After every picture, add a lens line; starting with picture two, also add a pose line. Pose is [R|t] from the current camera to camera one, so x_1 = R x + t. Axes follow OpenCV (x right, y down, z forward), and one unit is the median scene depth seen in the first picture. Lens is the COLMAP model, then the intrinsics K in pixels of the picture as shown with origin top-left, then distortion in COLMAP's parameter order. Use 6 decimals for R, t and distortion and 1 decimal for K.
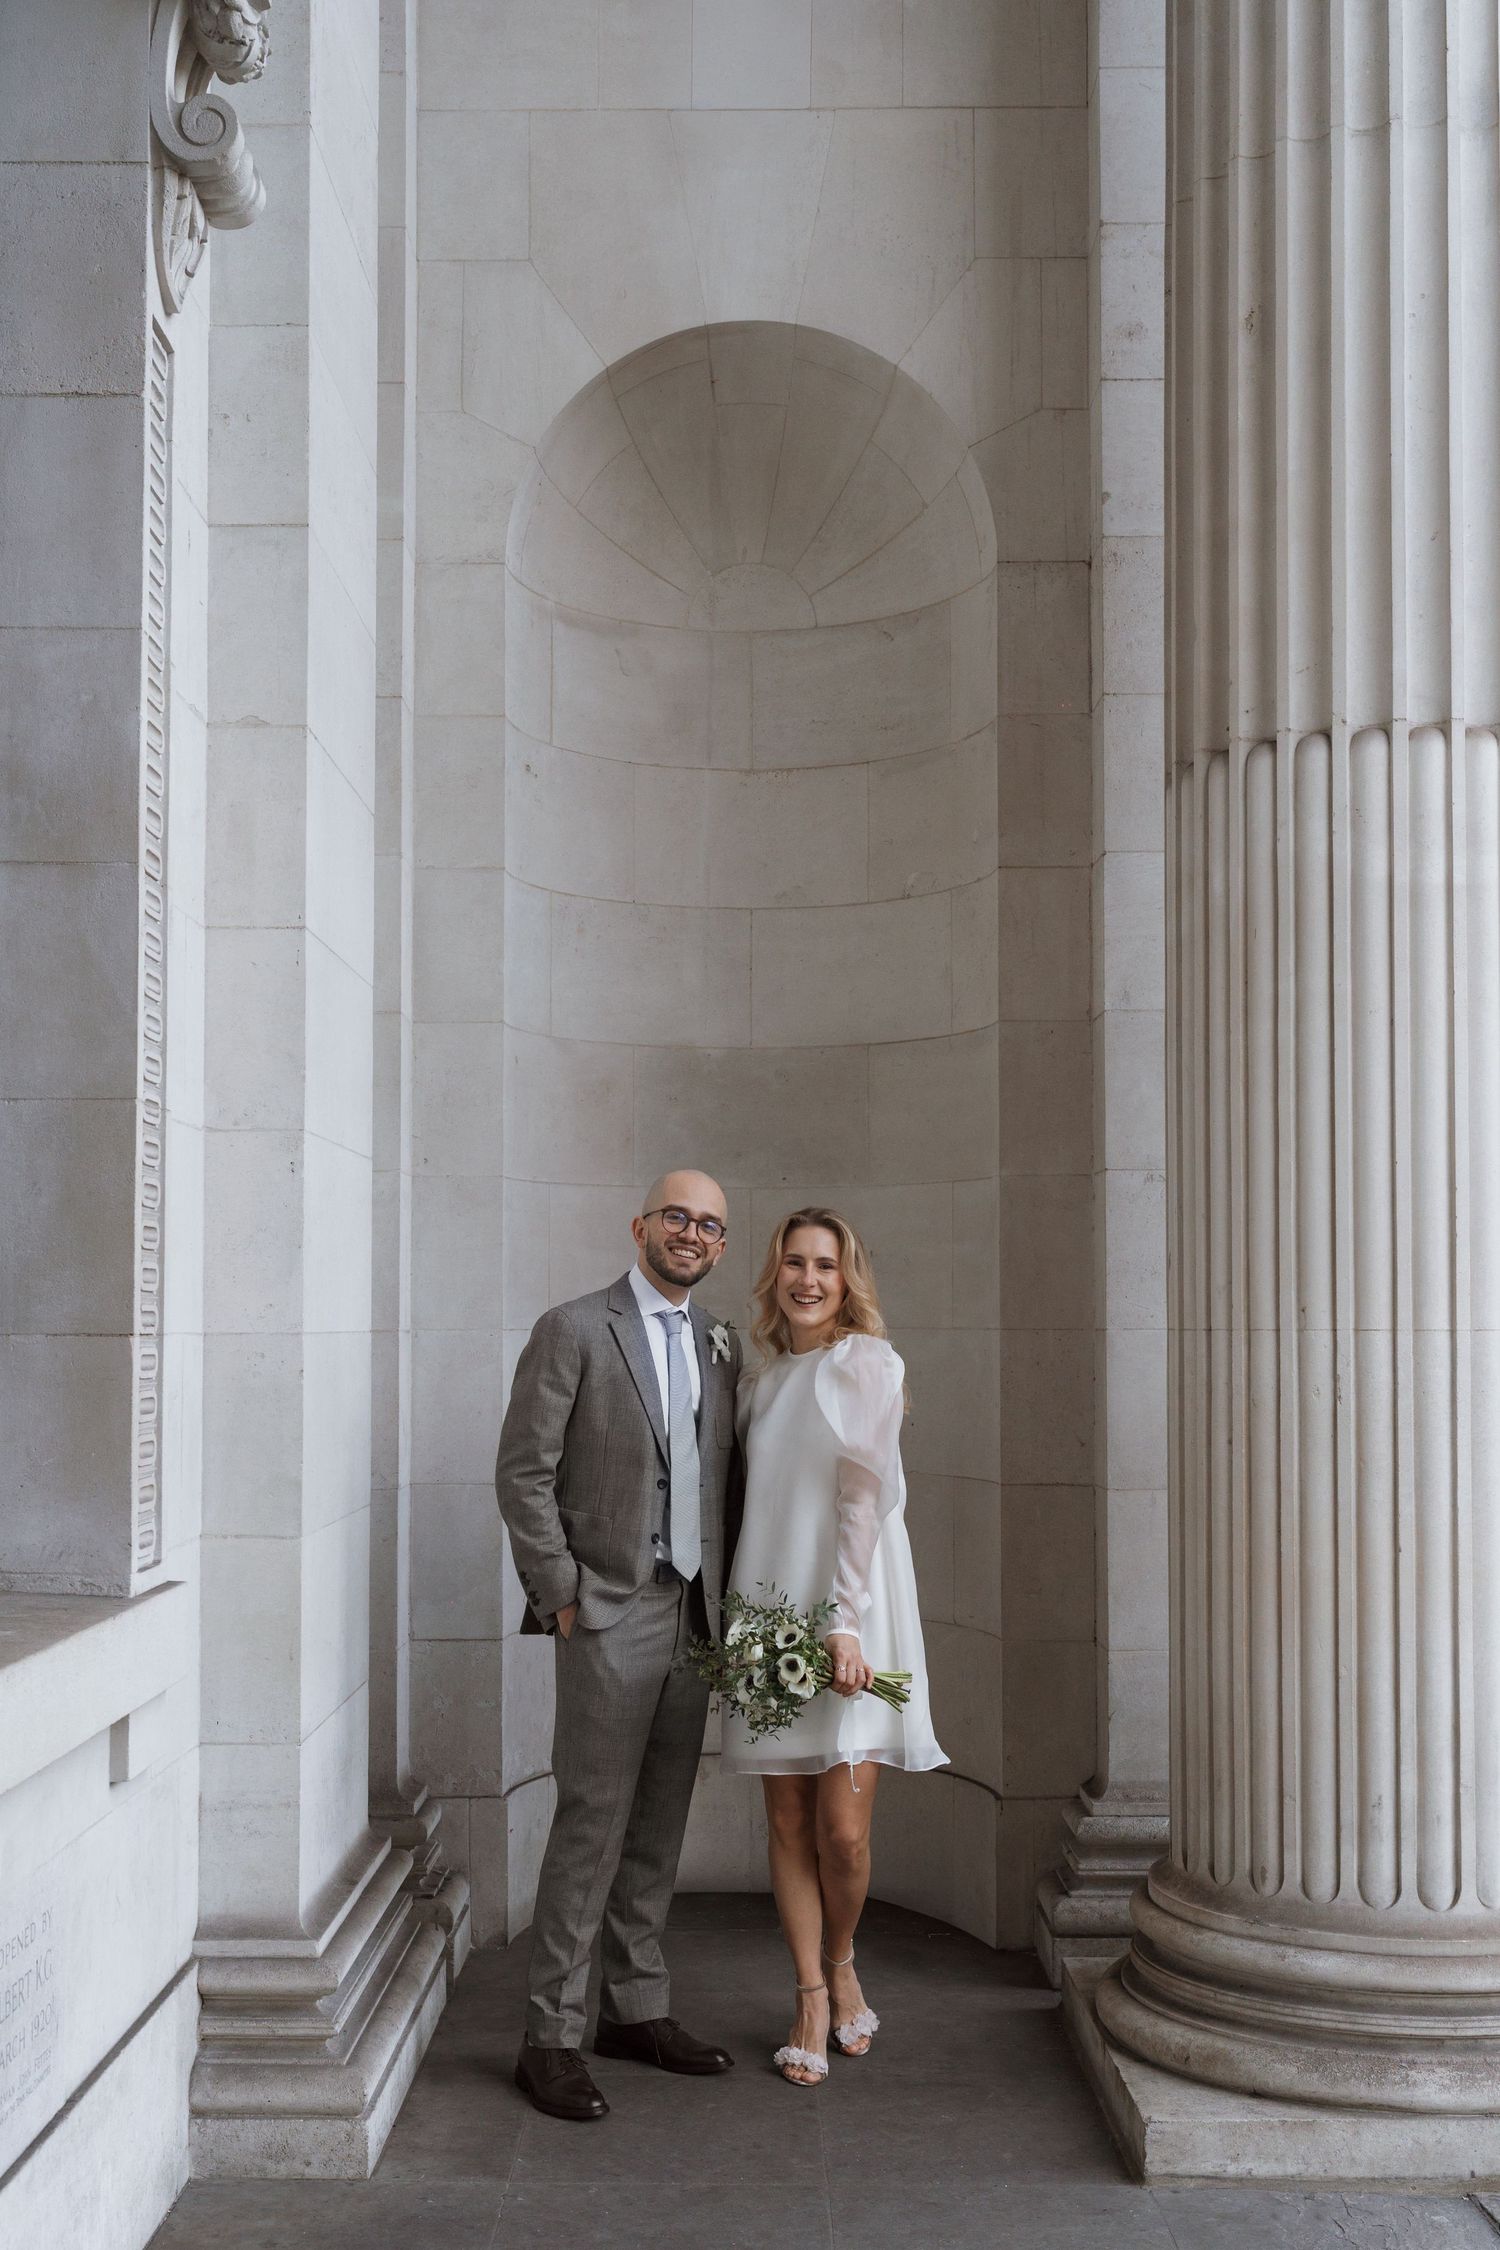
lens RADIAL K [[2236.0, 0, 507.8], [0, 2236.0, 1275.3], [0, 0, 1]] dist [0.010326, 0.000000]
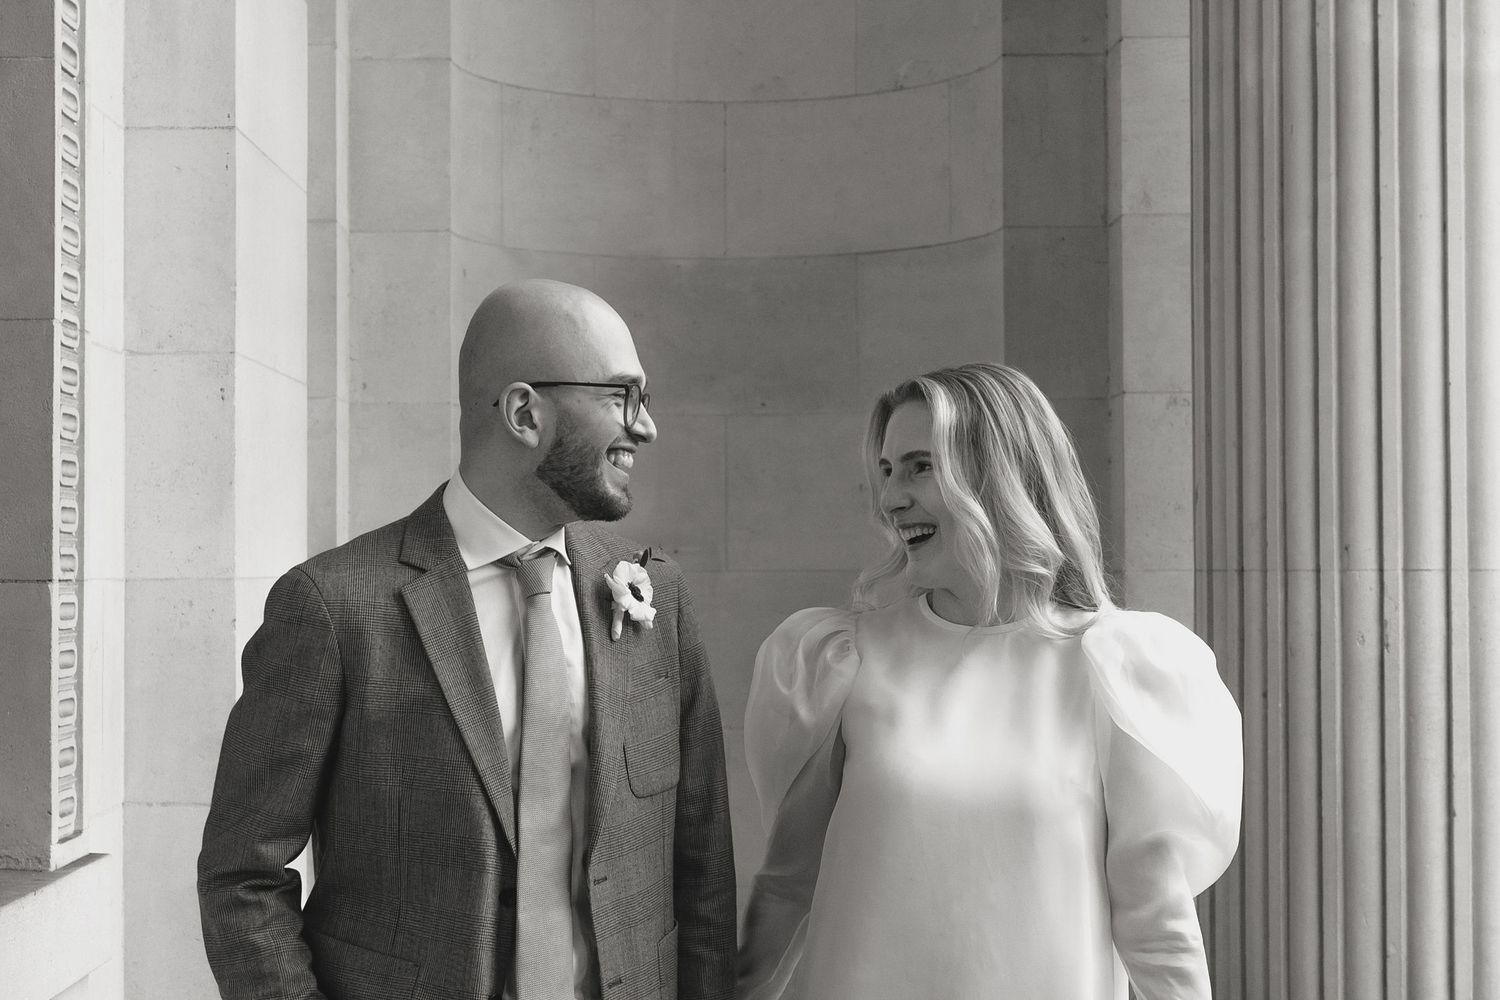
lens RADIAL K [[1490.7, 0, 656.2], [0, 1490.7, 530.7], [0, 0, 1]] dist [0.010326, 0.000000]
pose [[0.999968, -0.003621, 0.007086, 0.073445], [0.003660, 0.999978, -0.005517, 0.010631], [-0.007066, 0.005543, 0.999960, 0.396348]]
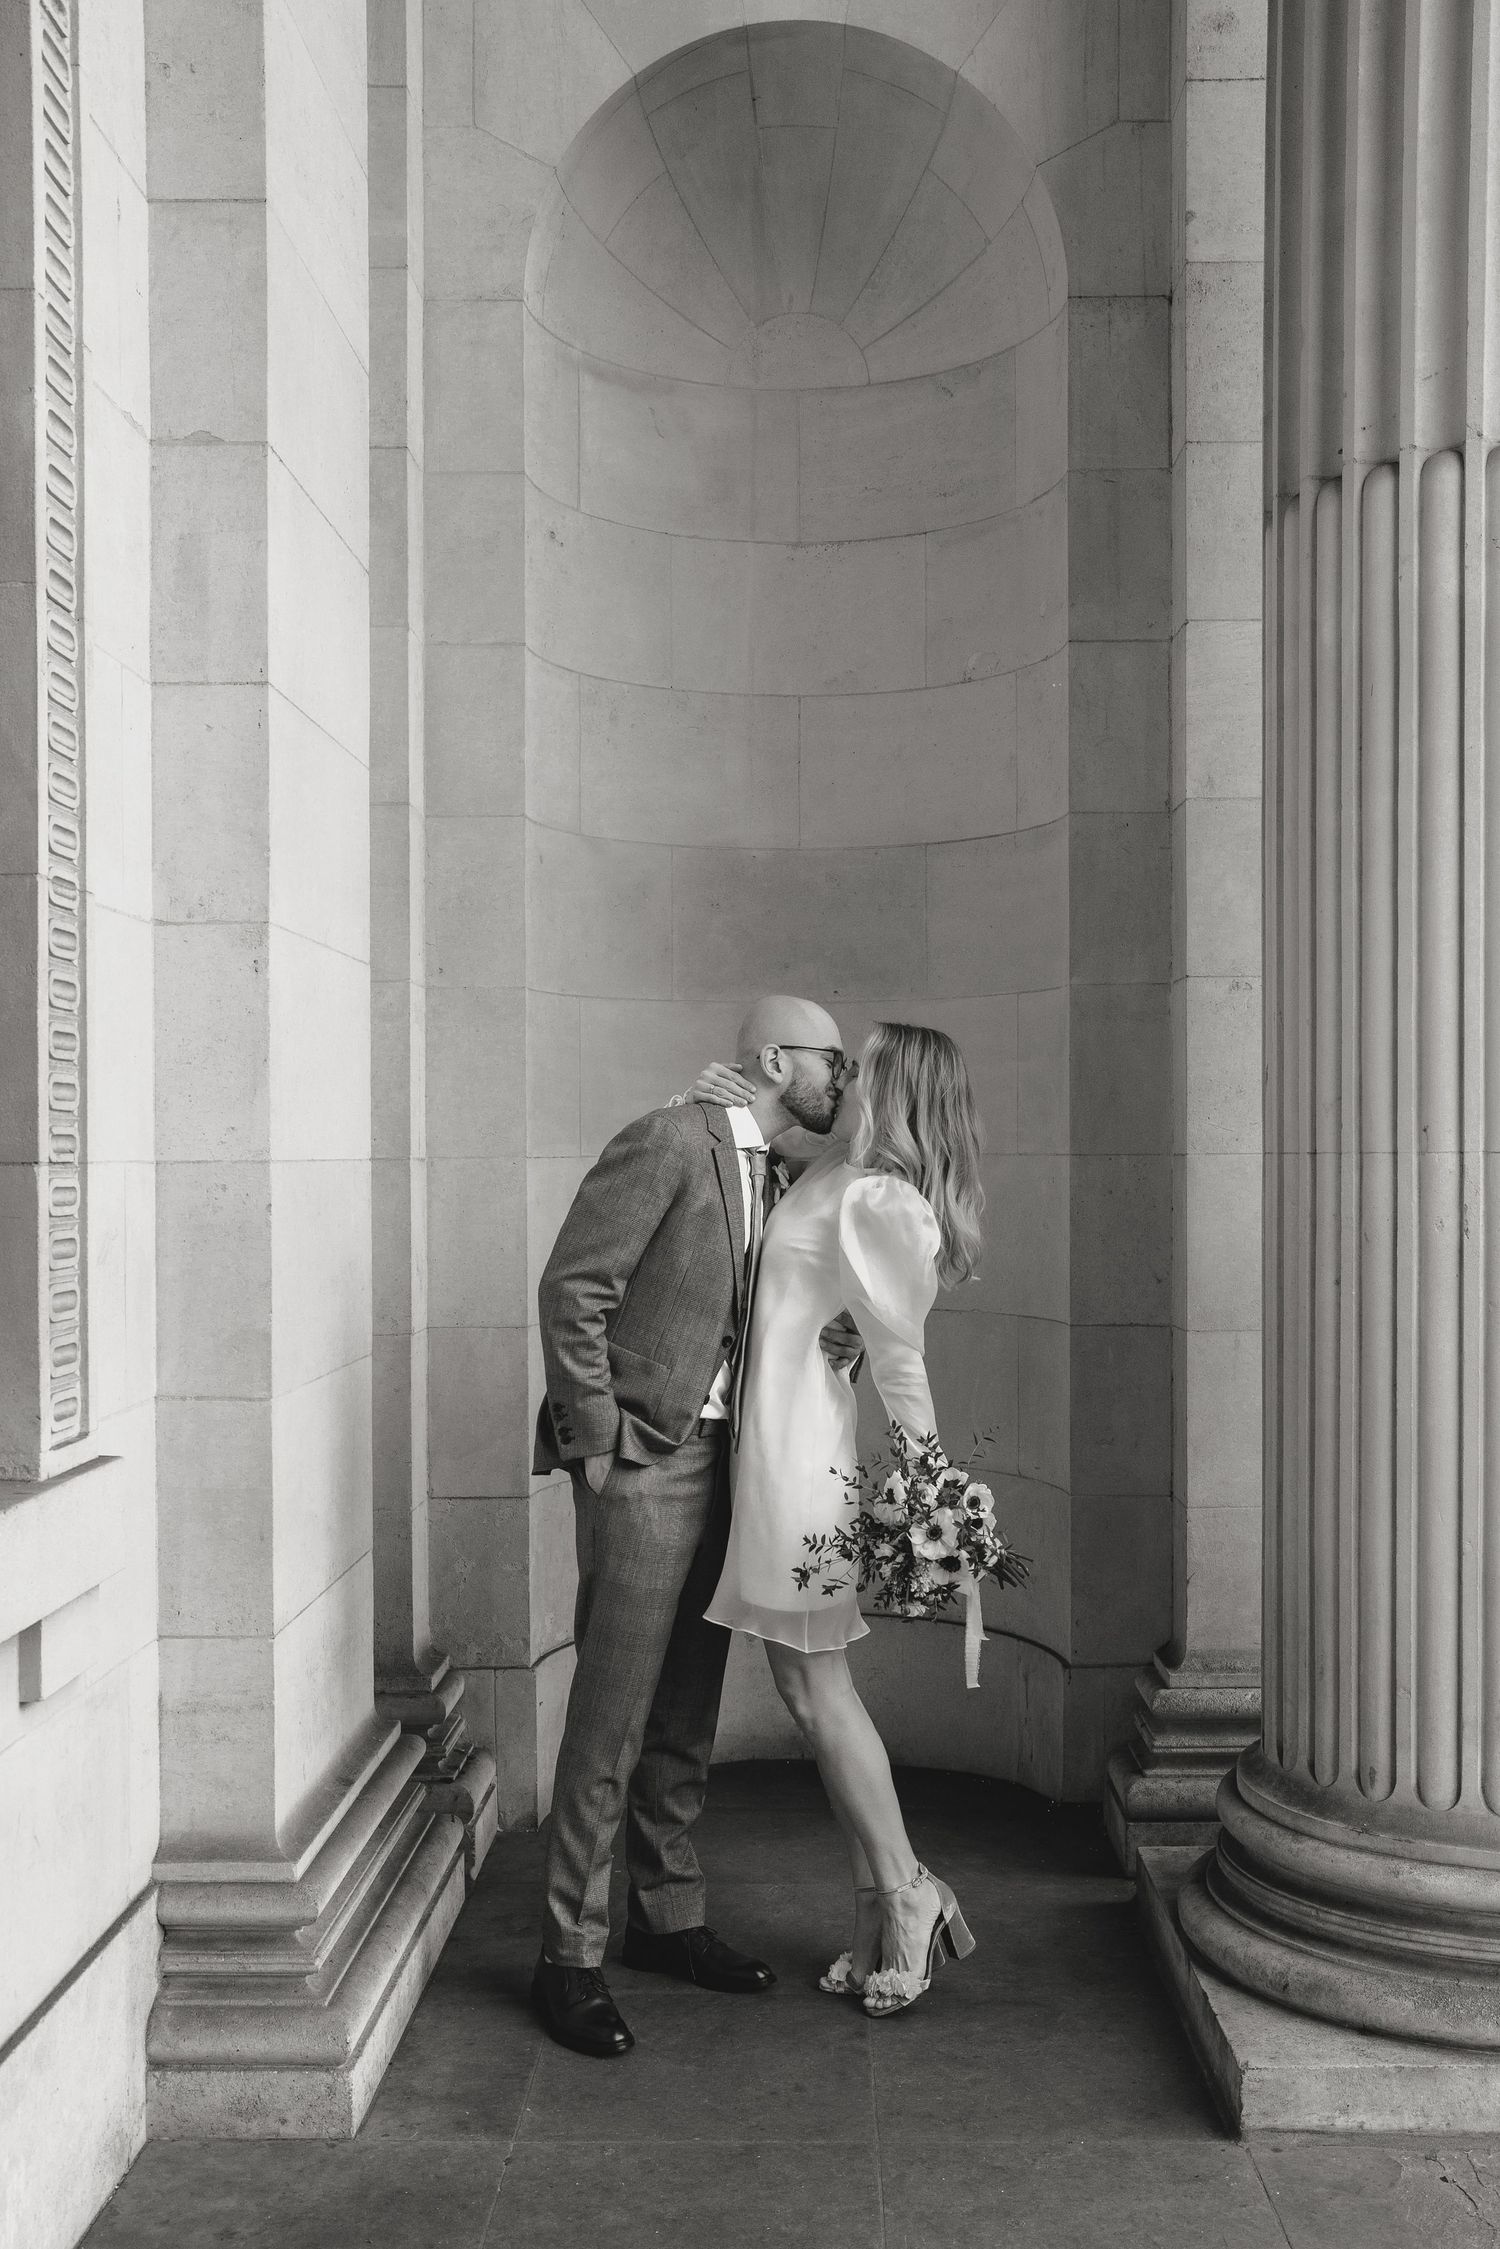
lens RADIAL K [[2235.0, 0, 745.3], [0, 2235.0, 1146.7], [0, 0, 1]] dist [0.010326, 0.000000]
pose [[0.996908, -0.002922, 0.078517, 0.022422], [0.001466, 0.999826, 0.018594, 0.004821], [-0.078558, -0.018422, 0.996739, 0.135050]]
